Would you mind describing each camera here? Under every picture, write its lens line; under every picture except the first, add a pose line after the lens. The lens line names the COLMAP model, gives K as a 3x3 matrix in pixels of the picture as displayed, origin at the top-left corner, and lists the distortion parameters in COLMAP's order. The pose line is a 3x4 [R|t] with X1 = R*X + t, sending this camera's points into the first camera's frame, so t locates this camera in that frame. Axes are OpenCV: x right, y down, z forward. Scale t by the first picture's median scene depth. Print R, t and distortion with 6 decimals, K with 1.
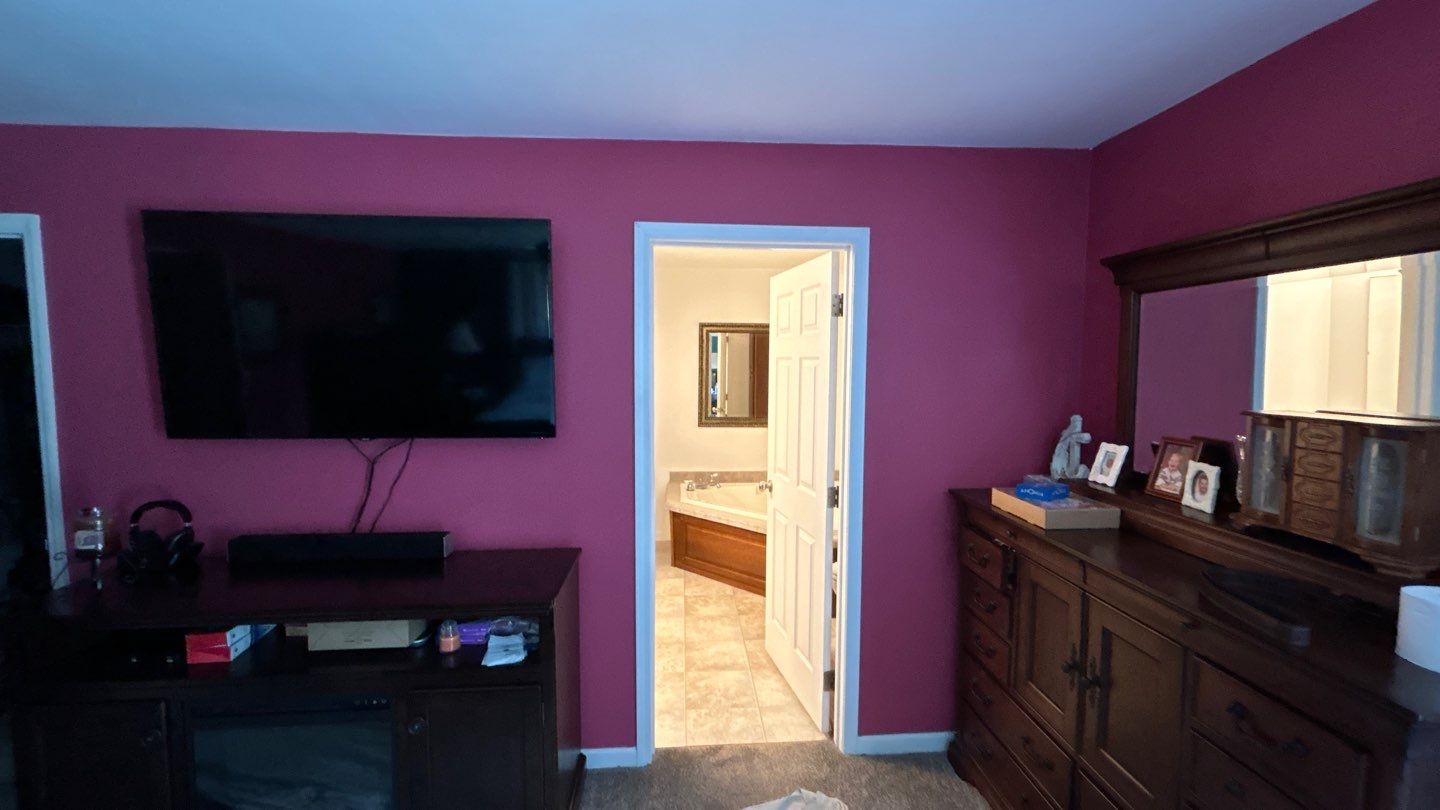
lens RADIAL K [[583.5, 0, 719.3], [0, 583.5, 404.6], [0, 0, 1]] dist [-0.001866, -0.000006]
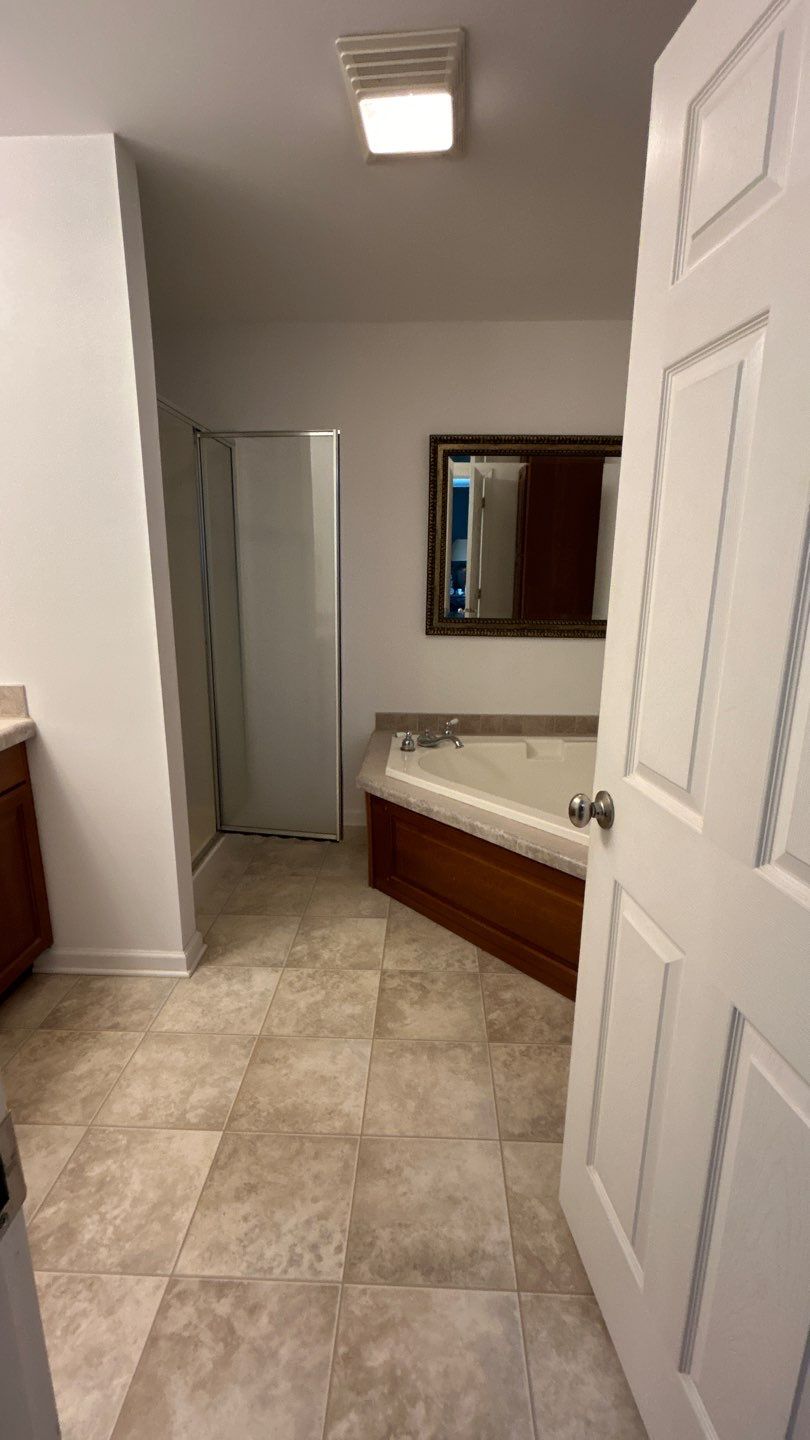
lens RADIAL K [[636.3, 0, 406.1], [0, 636.3, 722.9], [0, 0, 1]] dist [-0.003407, 0.004910]
pose [[0.994732, 0.026895, -0.098921, 0.009586], [-0.010234, 0.986203, 0.165226, 0.026508], [0.102000, -0.163343, 0.981282, 0.493788]]
